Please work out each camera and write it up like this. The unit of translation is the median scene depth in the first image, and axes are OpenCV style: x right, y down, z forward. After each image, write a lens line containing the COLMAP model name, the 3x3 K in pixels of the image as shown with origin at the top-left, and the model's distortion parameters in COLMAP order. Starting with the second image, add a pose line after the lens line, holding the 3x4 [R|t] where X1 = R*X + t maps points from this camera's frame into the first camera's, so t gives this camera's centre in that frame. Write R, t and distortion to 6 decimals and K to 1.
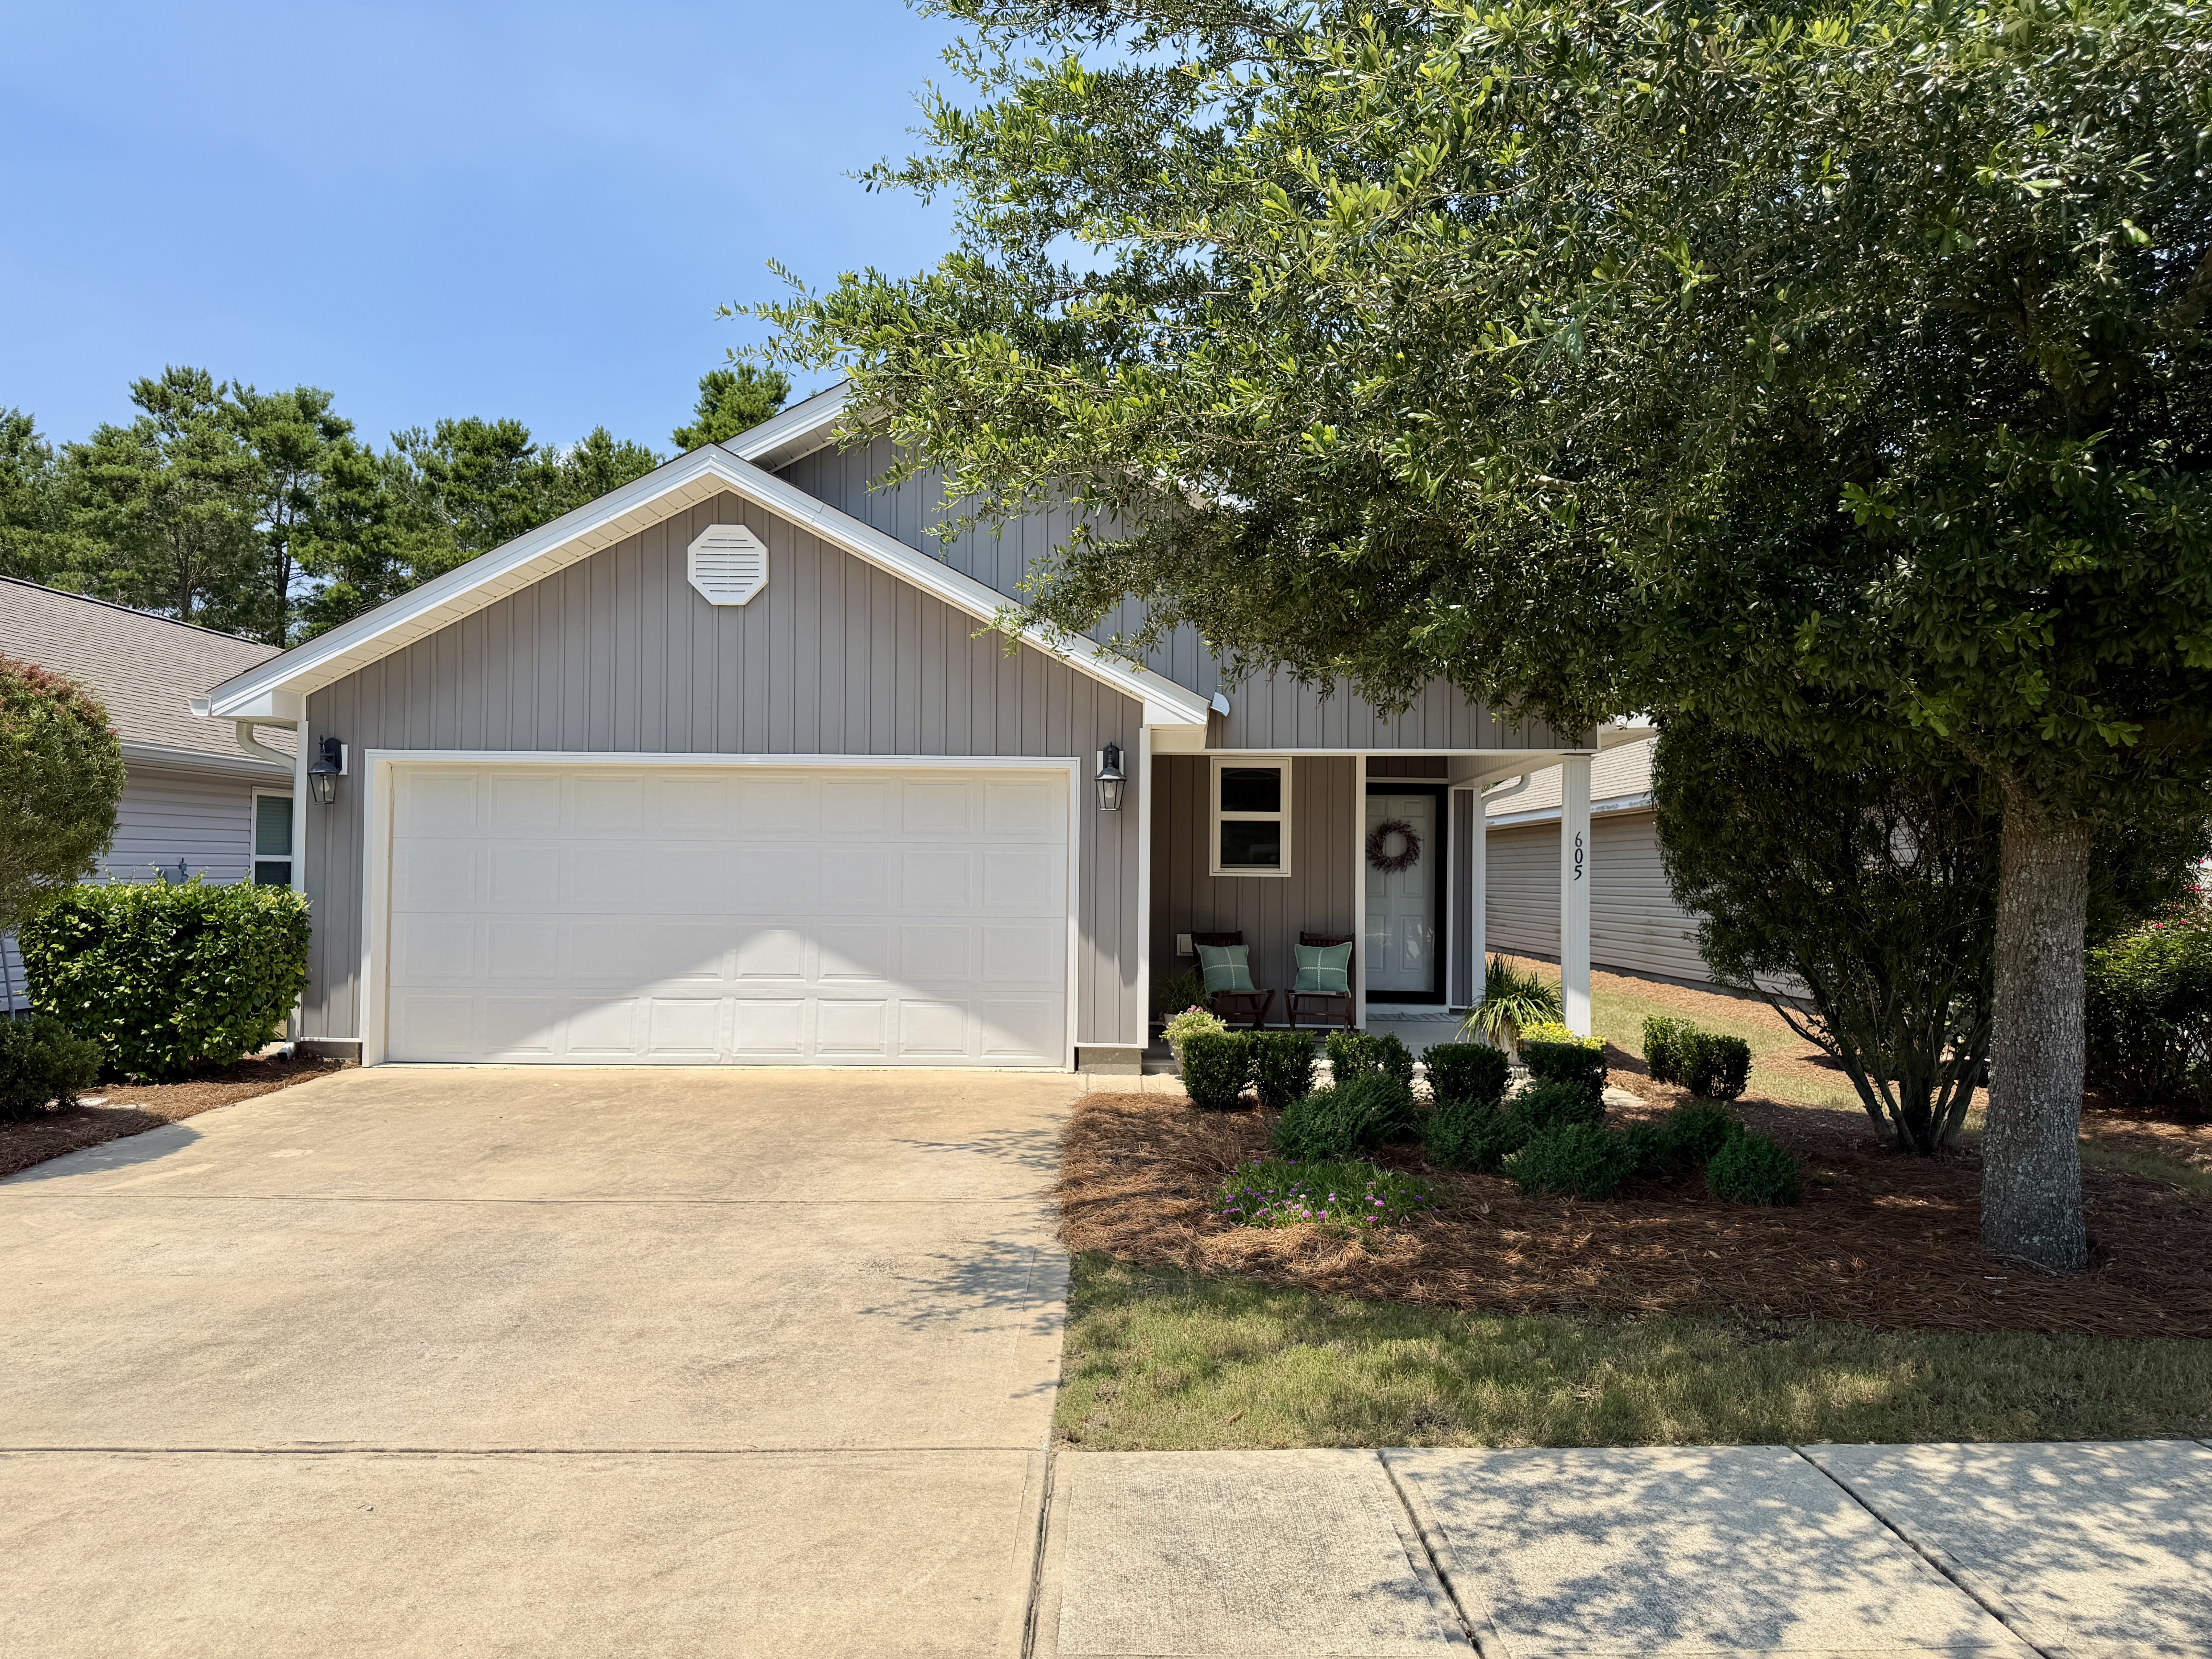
lens RADIAL K [[1570.2, 0, 1133.0], [0, 1570.2, 837.6], [0, 0, 1]] dist [0.025086, -0.023391]
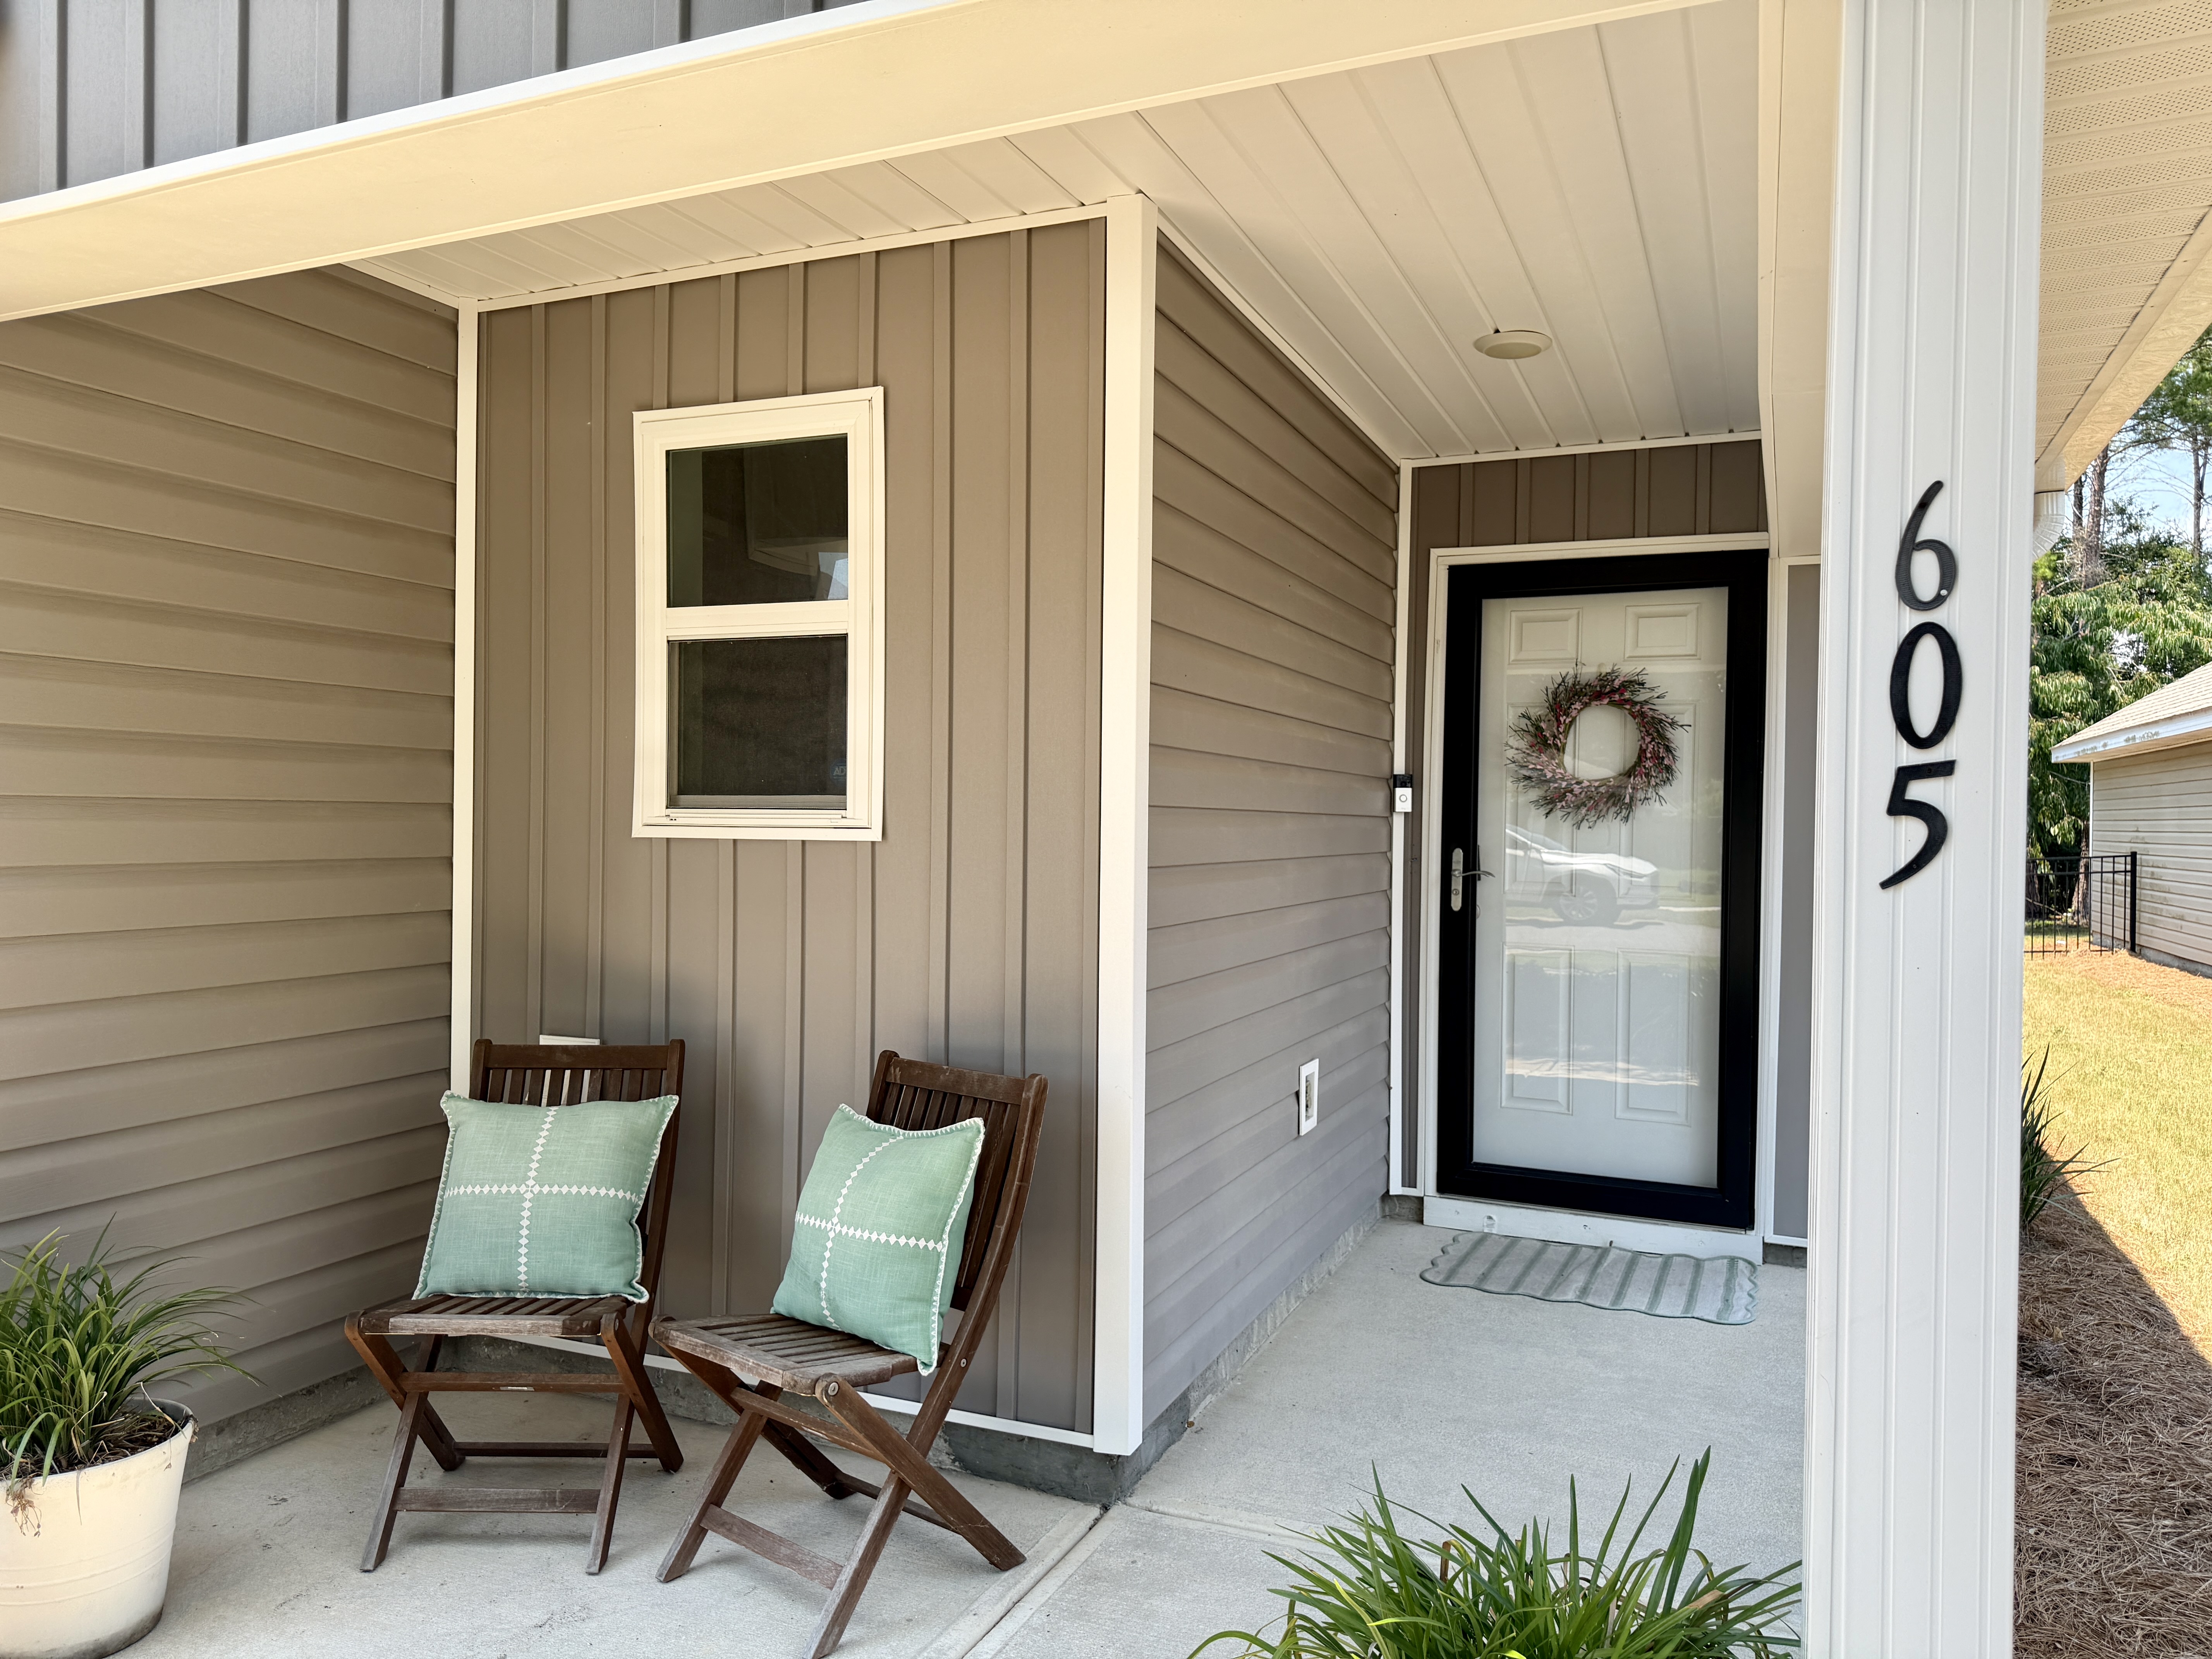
lens RADIAL K [[1535.8, 0, 1106.0], [0, 1535.8, 829.5], [0, 0, 1]] dist [0.107306, -0.123715]
pose [[0.917589, 0.005462, -0.397493, 0.522286], [0.006213, 0.999586, 0.028078, 0.034418], [0.397482, -0.028233, 0.917176, 1.675354]]
